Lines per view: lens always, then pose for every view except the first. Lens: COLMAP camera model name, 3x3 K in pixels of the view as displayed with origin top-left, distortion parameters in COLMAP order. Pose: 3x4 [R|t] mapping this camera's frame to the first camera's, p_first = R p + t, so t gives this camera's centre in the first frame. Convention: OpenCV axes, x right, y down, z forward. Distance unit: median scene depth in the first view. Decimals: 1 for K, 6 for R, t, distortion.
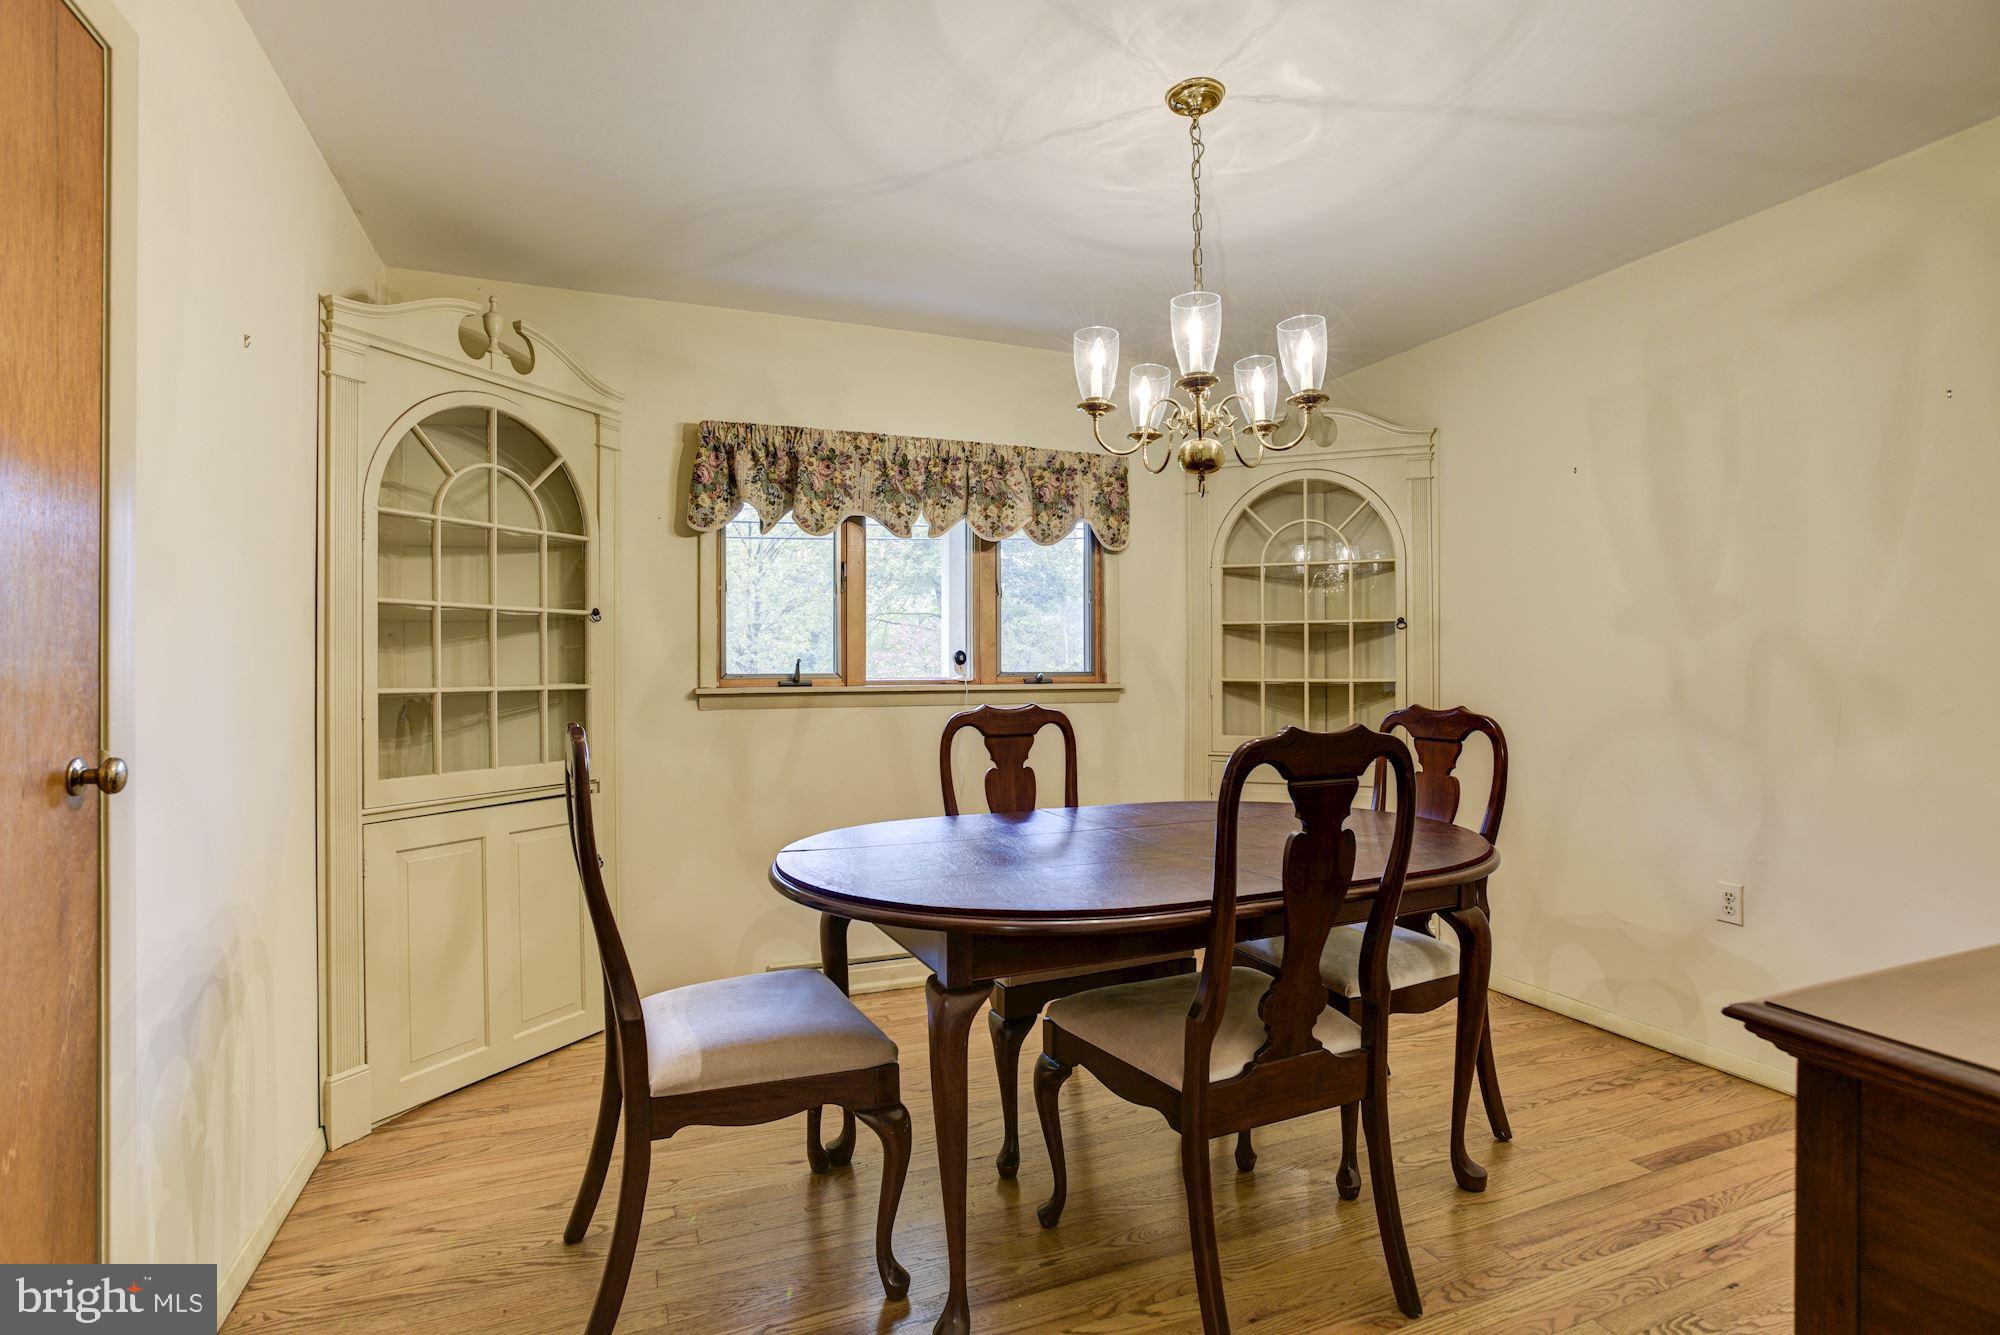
lens RADIAL K [[972.6, 0, 1000.8], [0, 972.6, 660.0], [0, 0, 1]] dist [-0.057713, 0.034356]
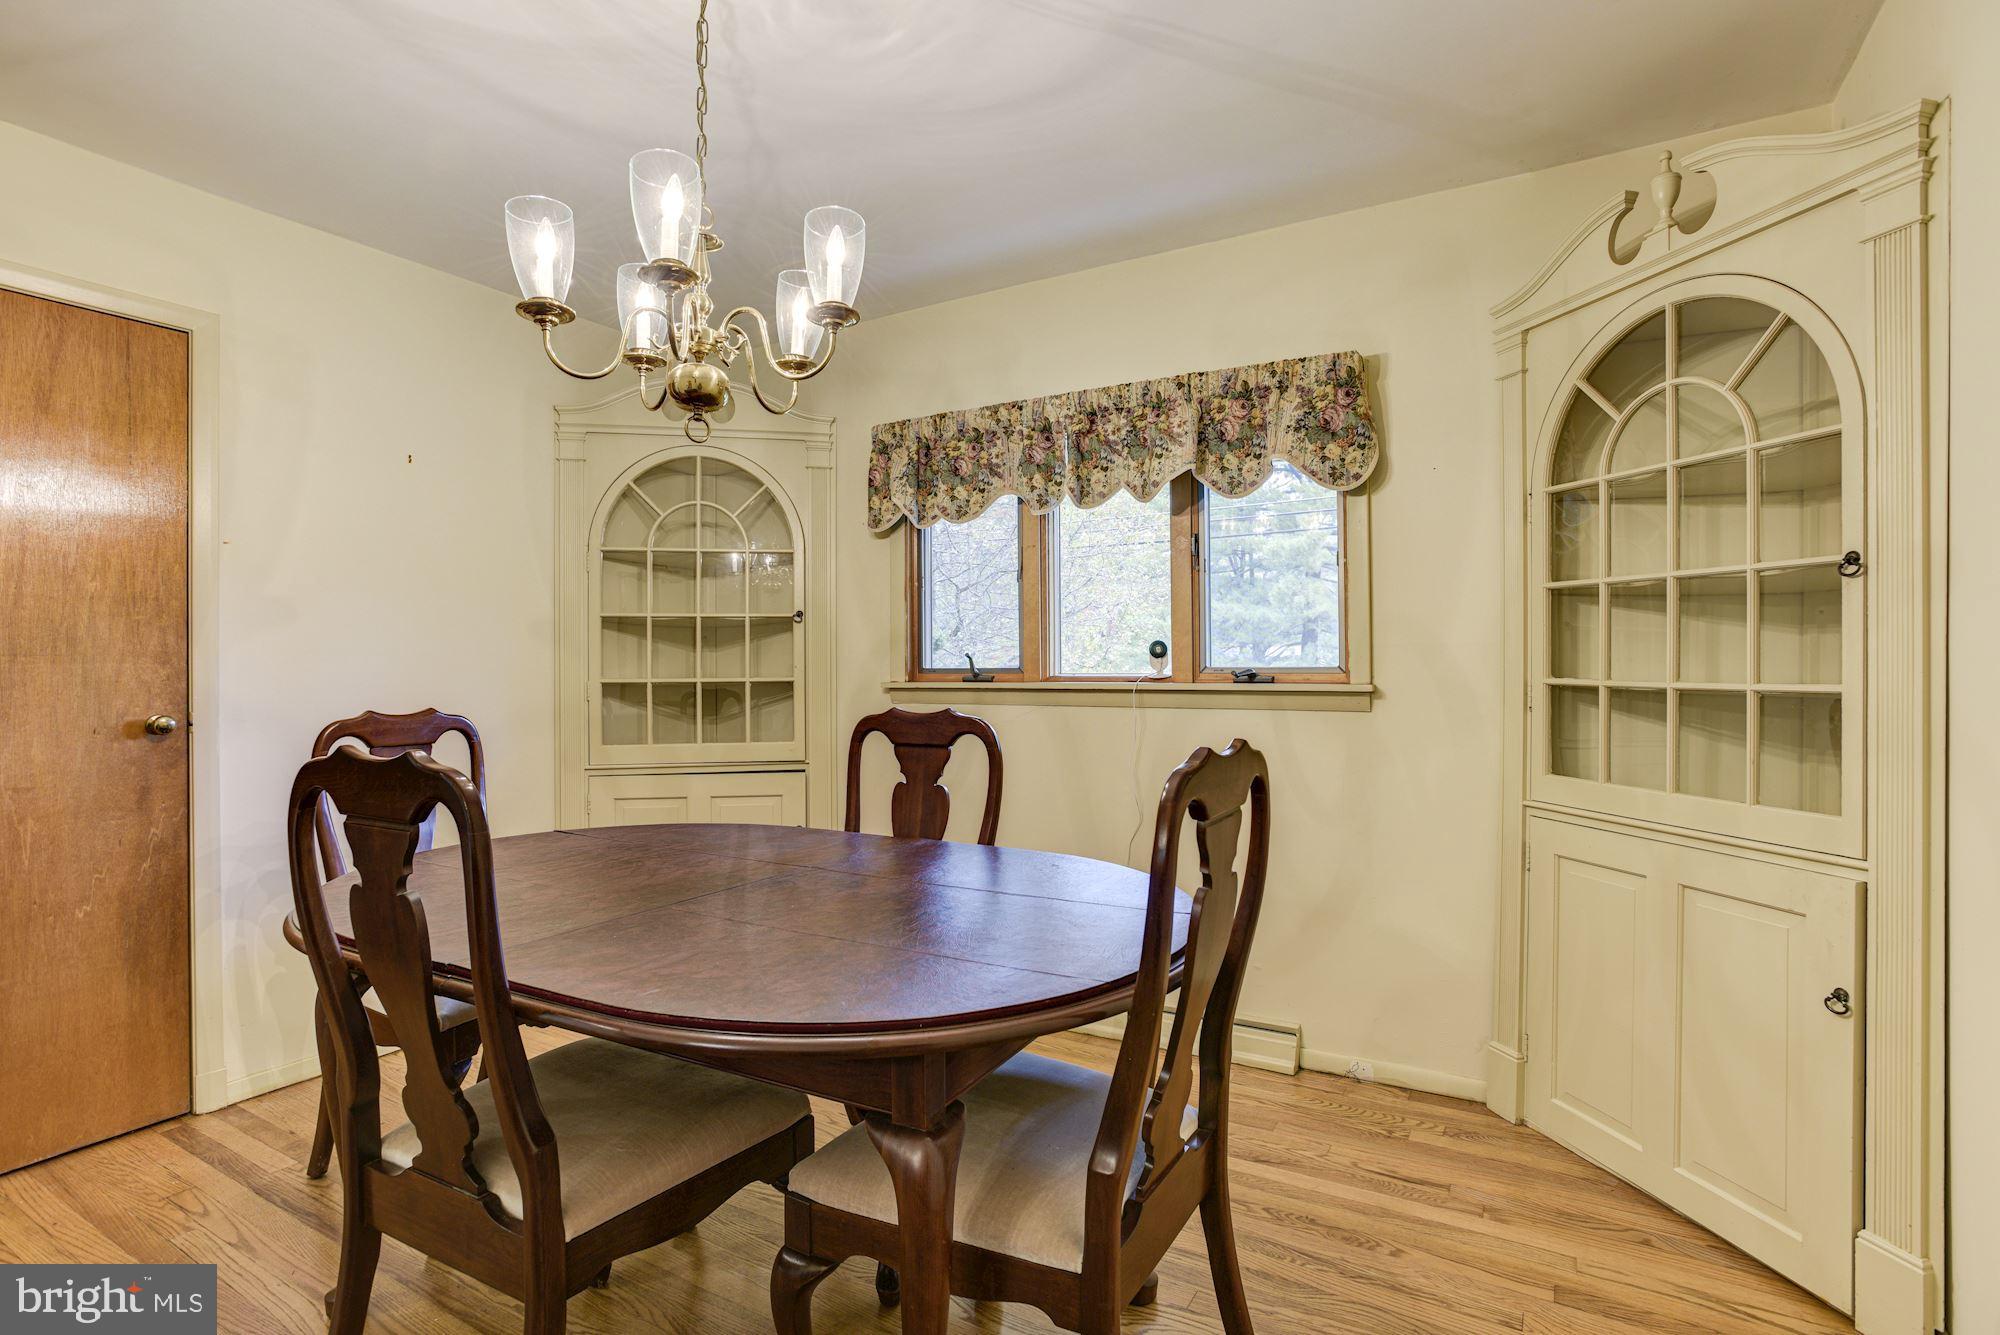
lens RADIAL K [[972.6, 0, 1000.8], [0, 972.6, 660.0], [0, 0, 1]] dist [-0.057713, 0.034356]
pose [[0.603319, 0.000729, -0.797499, 0.578494], [0.010772, 0.999901, 0.009064, -0.002395], [0.797427, -0.014059, 0.603252, 0.444323]]
